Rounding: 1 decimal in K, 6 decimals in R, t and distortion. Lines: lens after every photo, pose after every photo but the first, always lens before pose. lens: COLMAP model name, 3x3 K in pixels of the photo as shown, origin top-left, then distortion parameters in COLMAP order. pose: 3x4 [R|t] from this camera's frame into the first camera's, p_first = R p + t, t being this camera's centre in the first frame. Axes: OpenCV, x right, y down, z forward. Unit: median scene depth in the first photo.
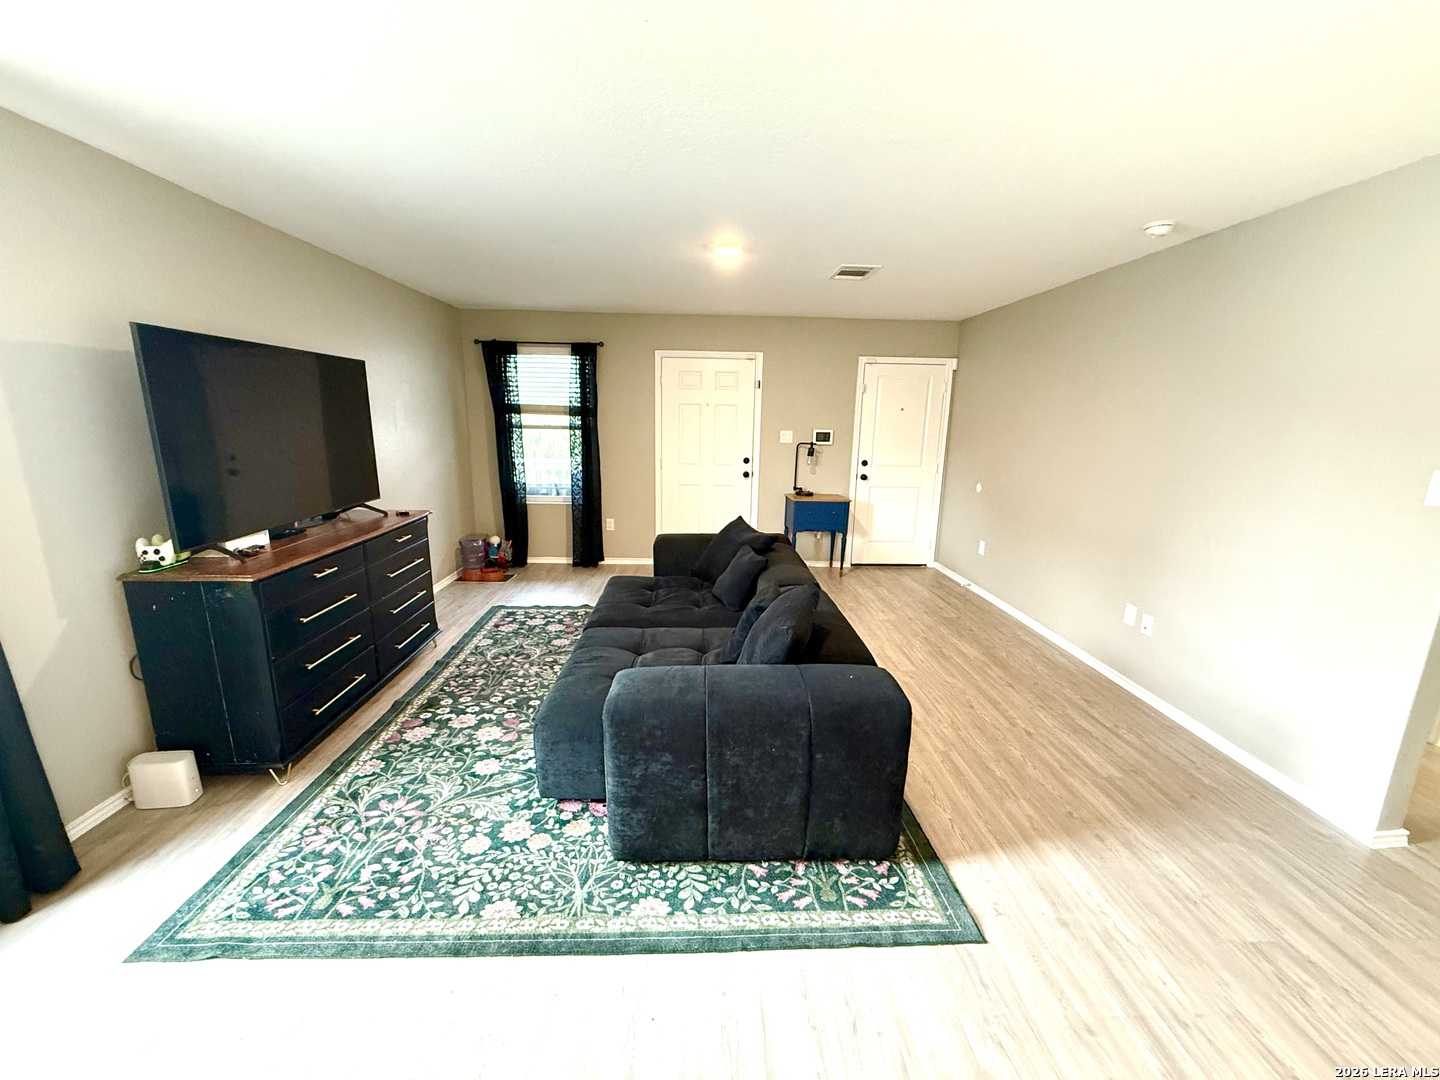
lens RADIAL K [[567.0, 0, 716.5], [0, 567.0, 539.0], [0, 0, 1]] dist [0.002148, 0.000160]
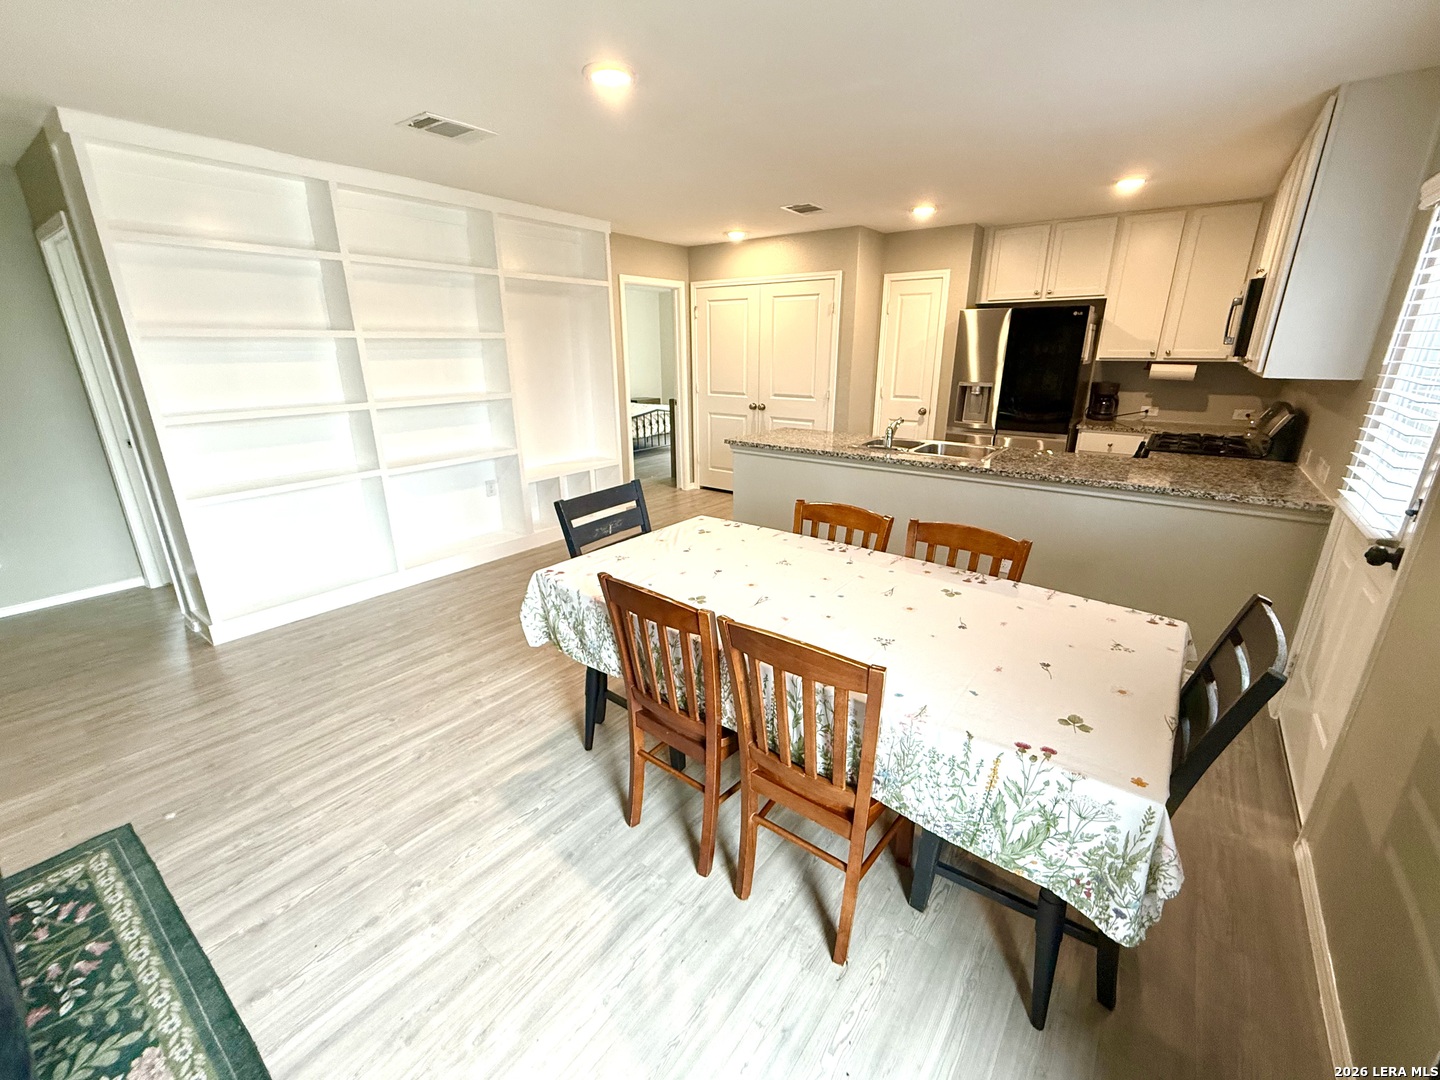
lens RADIAL K [[600.4, 0, 715.8], [0, 600.4, 541.9], [0, 0, 1]] dist [-0.000468, -0.000170]
pose [[-0.773400, -0.211065, 0.597750, -0.603461], [0.124758, 0.873824, 0.469965, -0.112512], [-0.621521, 0.438044, -0.649483, 0.479074]]
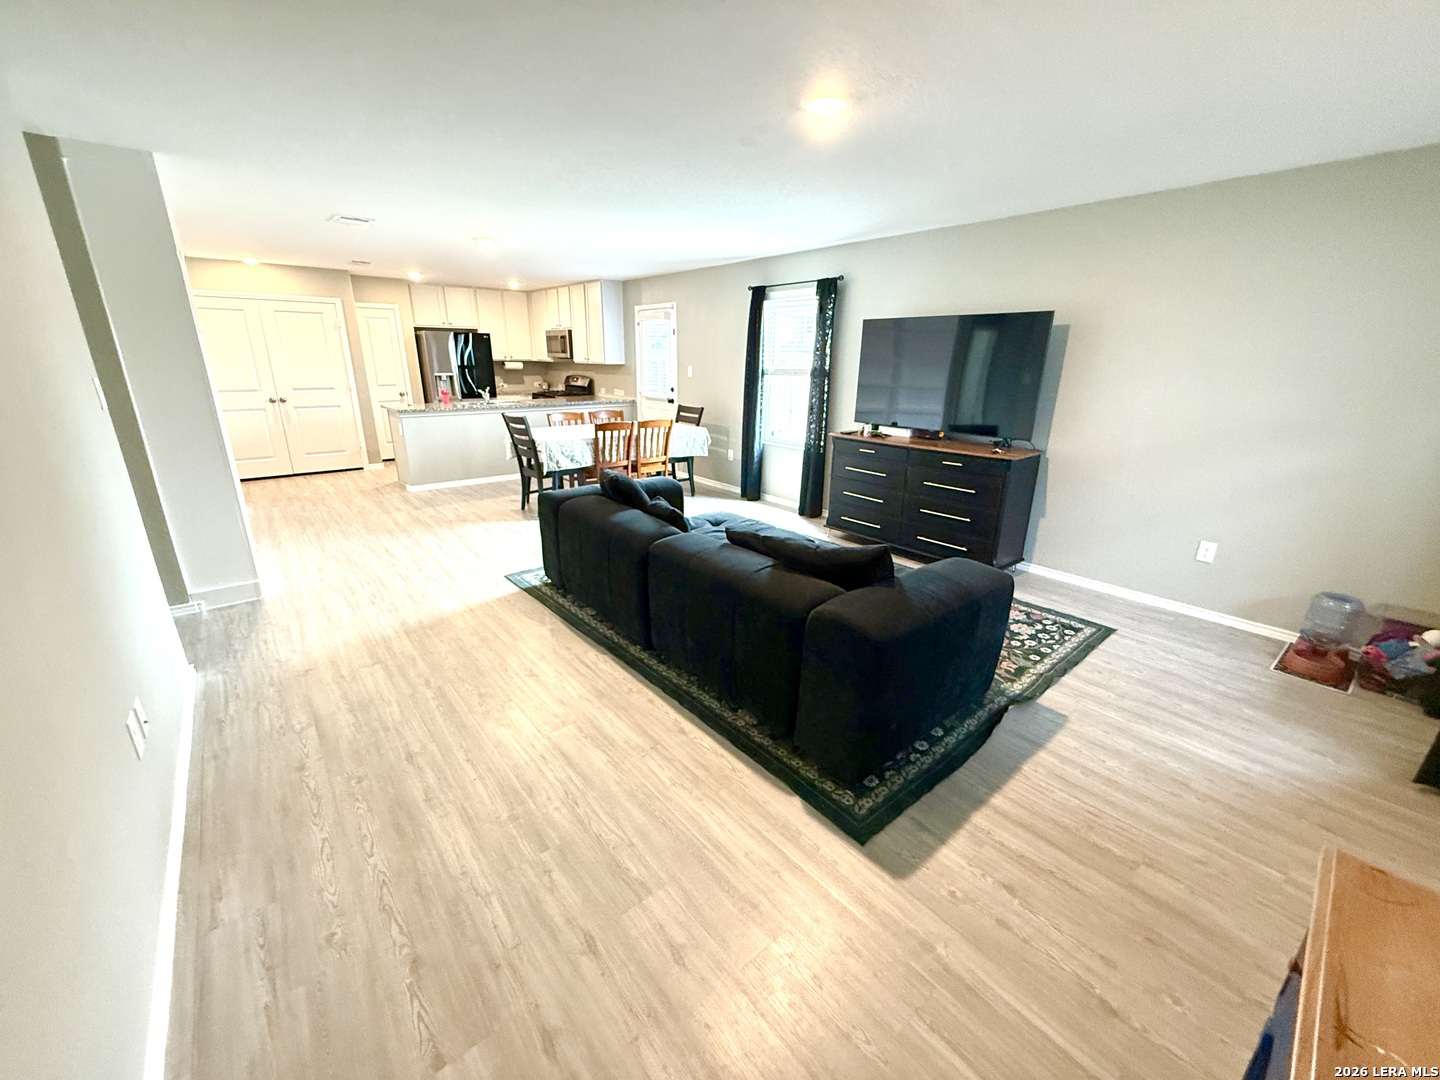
lens RADIAL K [[567.0, 0, 720.3], [0, 567.0, 538.8], [0, 0, 1]] dist [0.002148, 0.000160]
pose [[-0.784156, 0.164910, -0.598251, 0.691718], [-0.156140, 0.880599, 0.447399, -0.376041], [0.600600, 0.444242, -0.664778, 1.815388]]
